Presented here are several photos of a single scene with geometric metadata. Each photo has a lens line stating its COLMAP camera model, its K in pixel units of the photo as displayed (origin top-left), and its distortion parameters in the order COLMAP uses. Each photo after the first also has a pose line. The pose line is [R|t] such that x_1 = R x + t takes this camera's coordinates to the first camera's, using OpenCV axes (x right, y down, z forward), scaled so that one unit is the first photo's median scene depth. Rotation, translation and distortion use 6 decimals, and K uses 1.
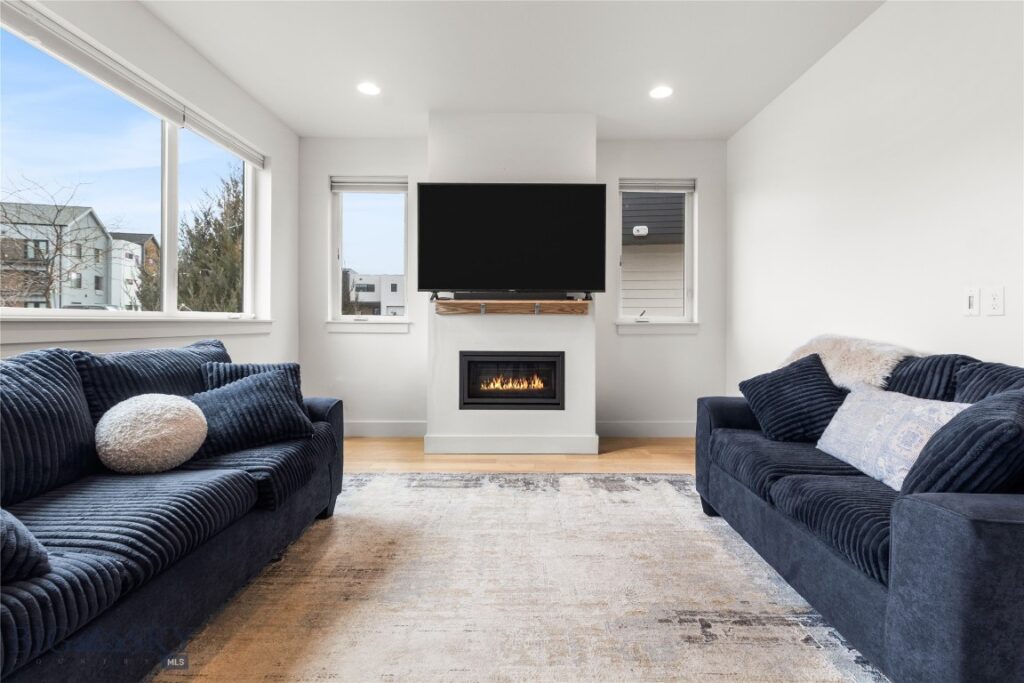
lens RADIAL K [[473.0, 0, 524.5], [0, 473.0, 331.1], [0, 0, 1]] dist [0.003655, -0.000117]
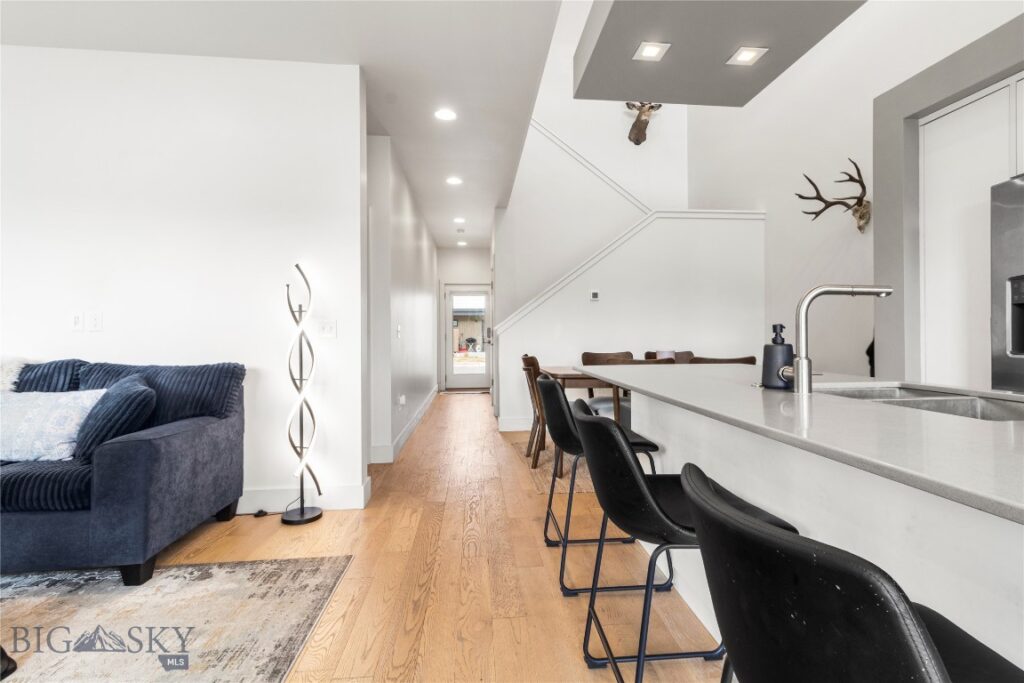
lens RADIAL K [[473.0, 0, 524.5], [0, 473.0, 331.1], [0, 0, 1]] dist [0.003655, -0.000117]
pose [[-0.121874, 0.003956, 0.992538, -0.697842], [0.021948, 0.999758, -0.001290, -0.002564], [-0.992303, 0.021627, -0.121931, -0.167293]]
